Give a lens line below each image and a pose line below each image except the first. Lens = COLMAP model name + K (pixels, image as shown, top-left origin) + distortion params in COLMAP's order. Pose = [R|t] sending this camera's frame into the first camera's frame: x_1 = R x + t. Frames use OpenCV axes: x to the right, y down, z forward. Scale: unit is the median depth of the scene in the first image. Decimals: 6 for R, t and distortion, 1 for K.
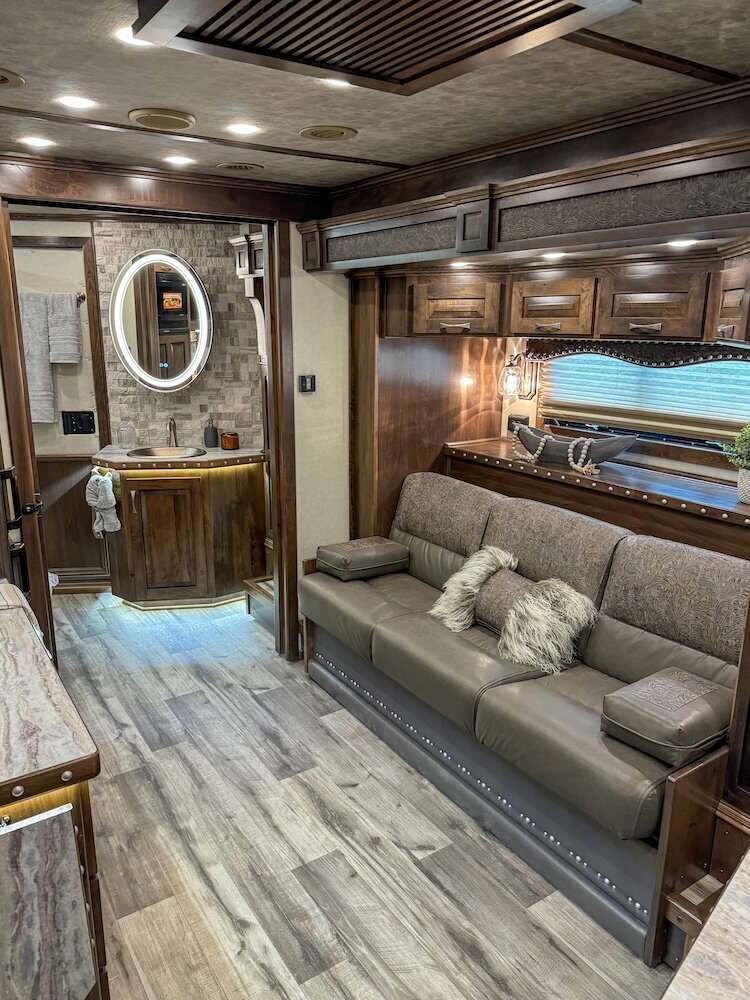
lens RADIAL K [[716.1, 0, 370.8], [0, 716.1, 500.9], [0, 0, 1]] dist [0.100421, -0.130741]
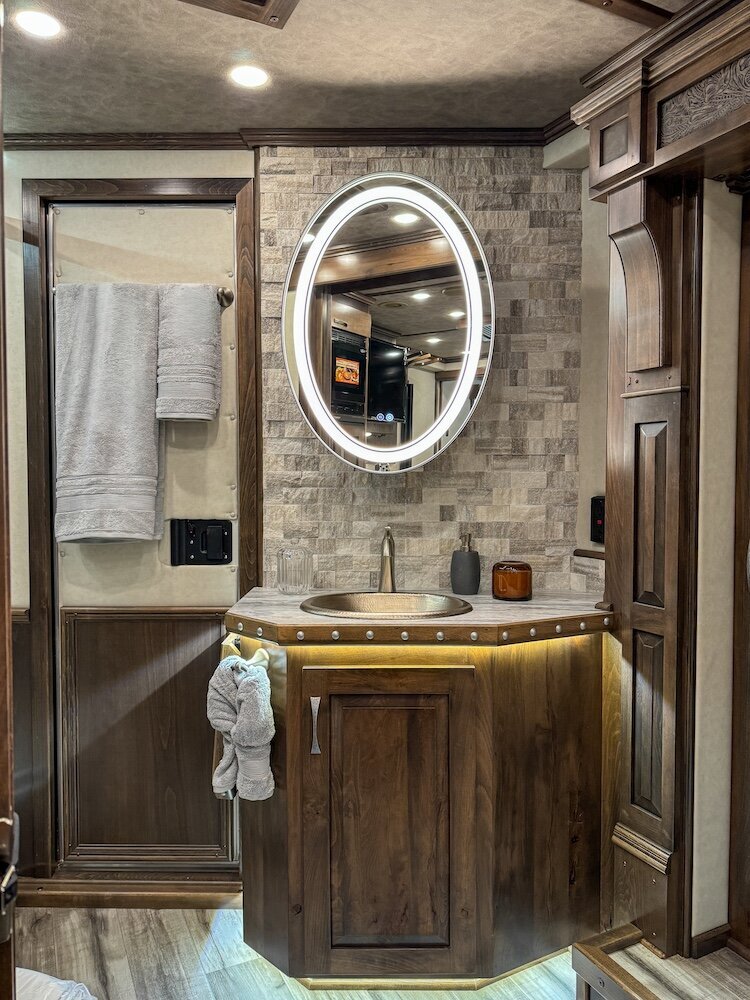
lens RADIAL K [[708.0, 0, 377.0], [0, 708.0, 504.2], [0, 0, 1]] dist [0.112089, -0.118643]
pose [[0.992203, -0.001159, -0.124627, -0.230411], [-0.024352, 0.978880, -0.202979, -0.038126], [0.122230, 0.204431, 0.971220, 0.554648]]
